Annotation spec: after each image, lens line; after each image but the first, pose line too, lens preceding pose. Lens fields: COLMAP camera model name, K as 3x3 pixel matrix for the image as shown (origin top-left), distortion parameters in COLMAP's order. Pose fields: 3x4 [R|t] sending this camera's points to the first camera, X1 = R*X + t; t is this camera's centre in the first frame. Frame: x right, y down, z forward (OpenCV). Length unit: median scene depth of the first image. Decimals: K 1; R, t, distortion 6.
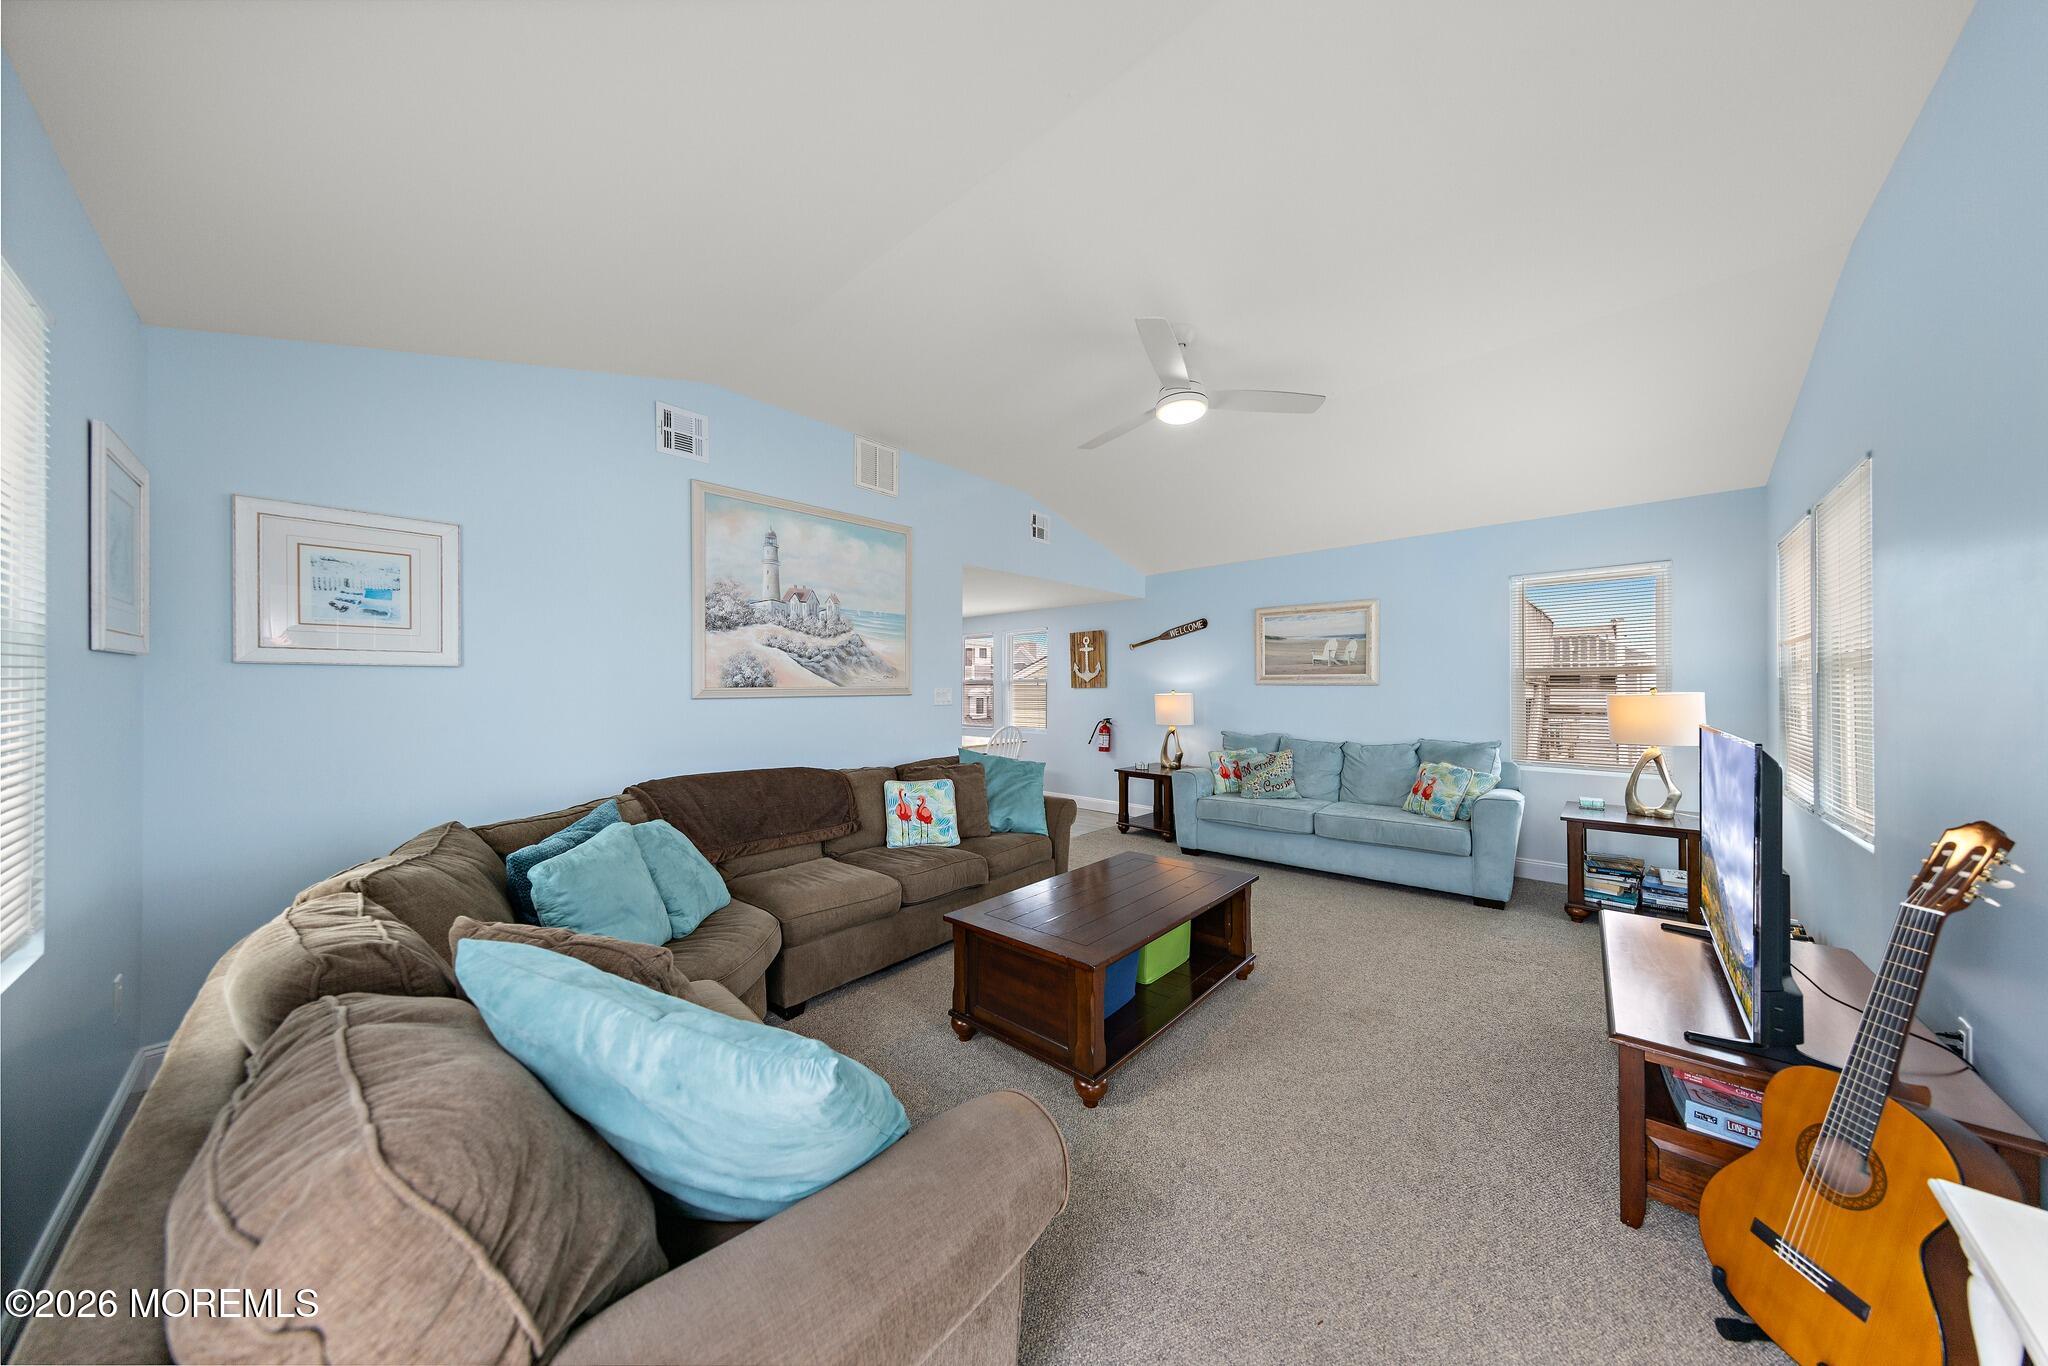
lens RADIAL K [[637.4, 0, 1024.0], [0, 637.4, 683.0], [0, 0, 1]] dist [-0.000088, -0.000023]
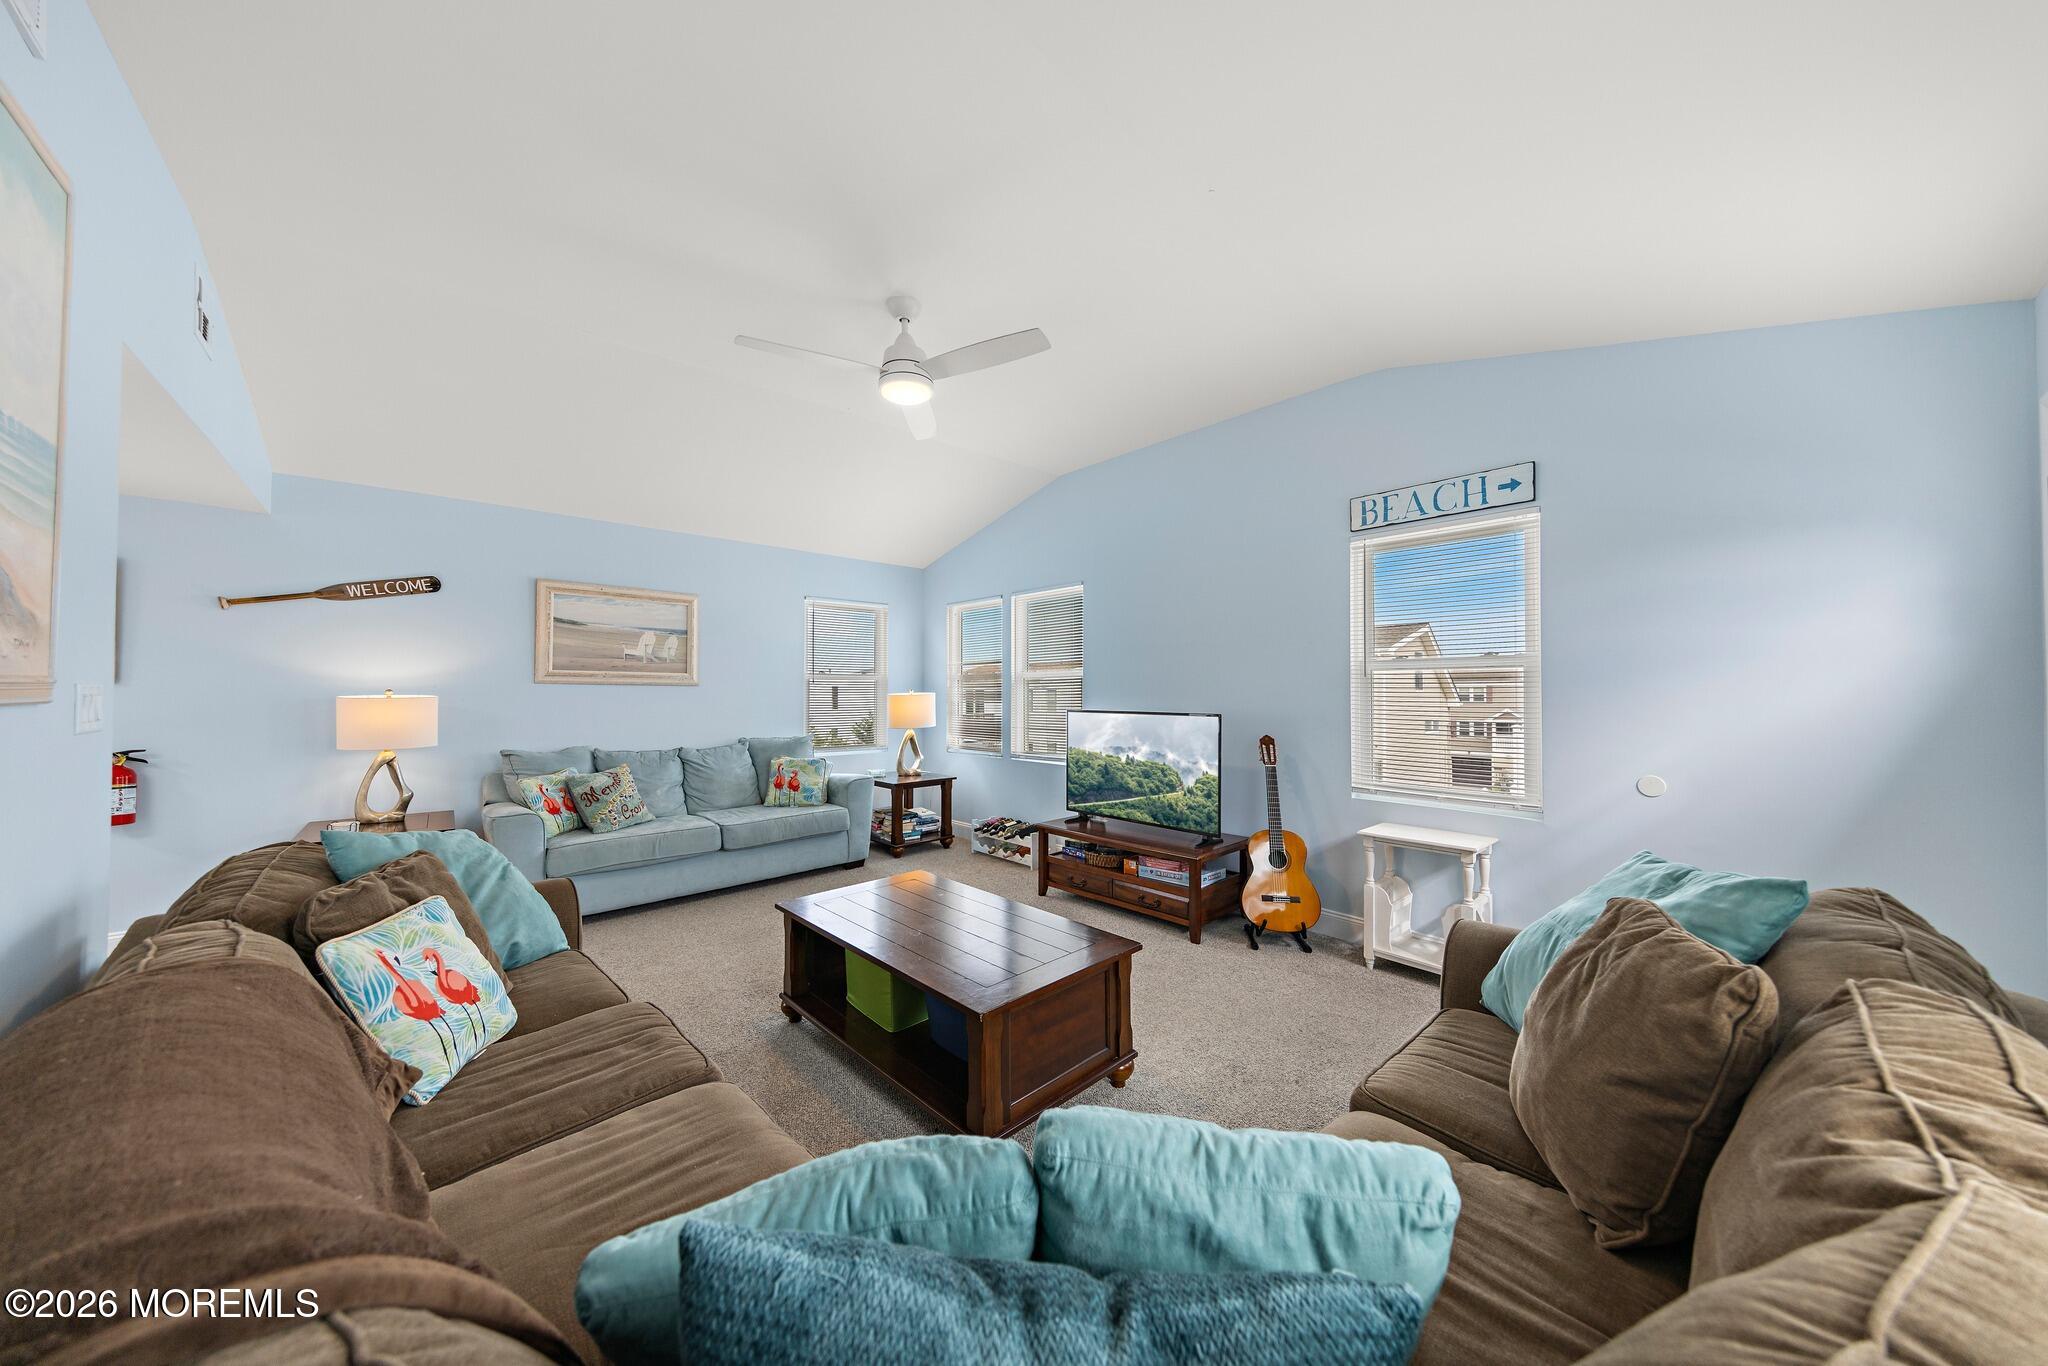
lens RADIAL K [[679.7, 0, 1024.0], [0, 679.7, 683.0], [0, 0, 1]] dist [0.000760, -0.000002]
pose [[0.064195, 0.016266, 0.997805, -0.384281], [-0.012370, 0.999803, -0.015502, 0.008115], [-0.997861, -0.011348, 0.064384, 0.406460]]
